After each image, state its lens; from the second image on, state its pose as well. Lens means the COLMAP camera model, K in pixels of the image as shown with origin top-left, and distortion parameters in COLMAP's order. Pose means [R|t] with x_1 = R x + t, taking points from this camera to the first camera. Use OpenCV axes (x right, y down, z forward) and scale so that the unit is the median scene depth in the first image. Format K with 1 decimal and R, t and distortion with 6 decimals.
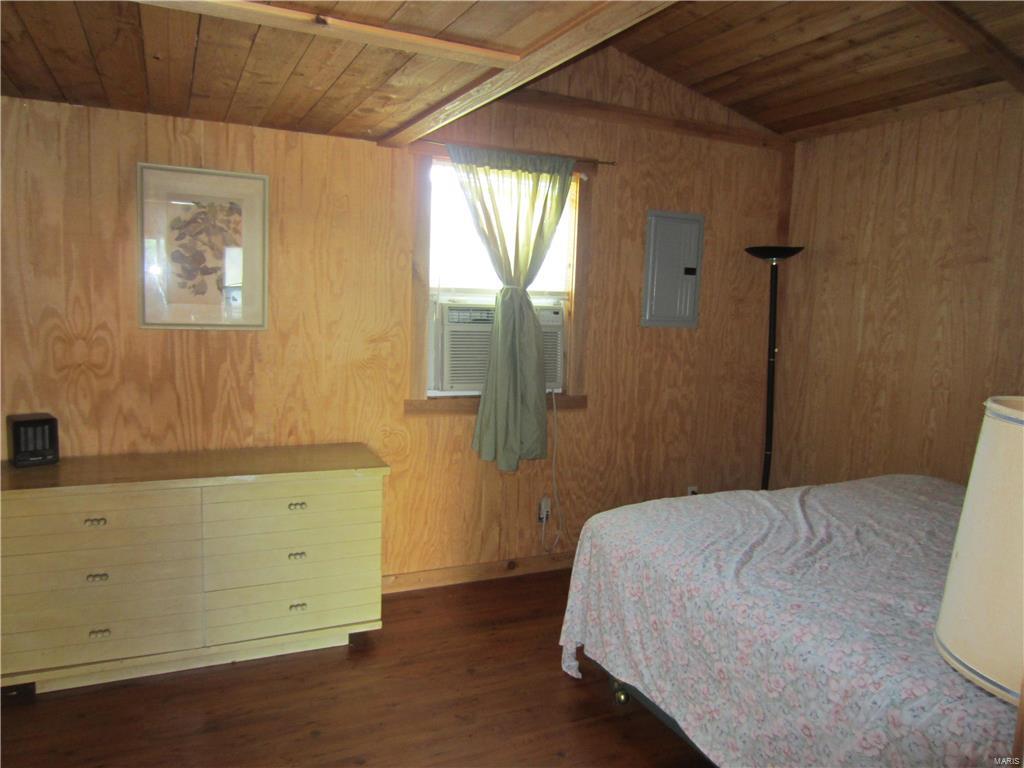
lens RADIAL K [[733.0, 0, 510.3], [0, 733.0, 385.9], [0, 0, 1]] dist [-0.030519, 0.011855]
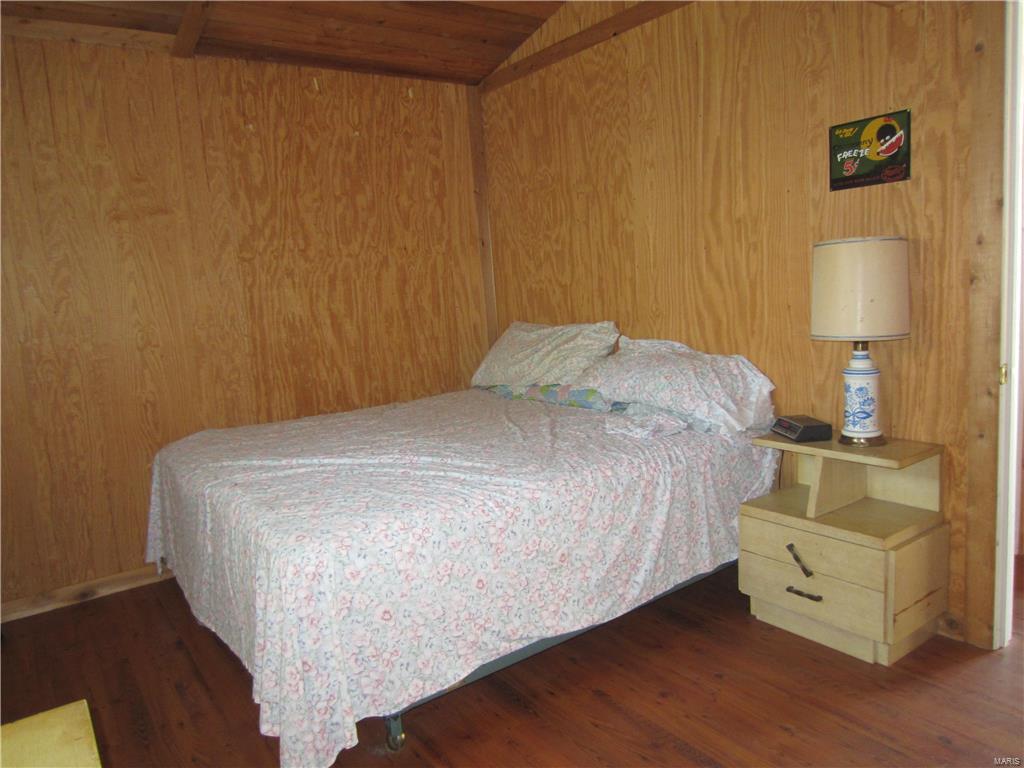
lens RADIAL K [[733.0, 0, 510.0], [0, 733.0, 380.9], [0, 0, 1]] dist [-0.030519, 0.011855]
pose [[-0.188010, -0.161058, 0.968872, -0.425217], [0.185069, 0.962983, 0.195992, -0.053578], [-0.964573, 0.216157, -0.151243, 0.700680]]
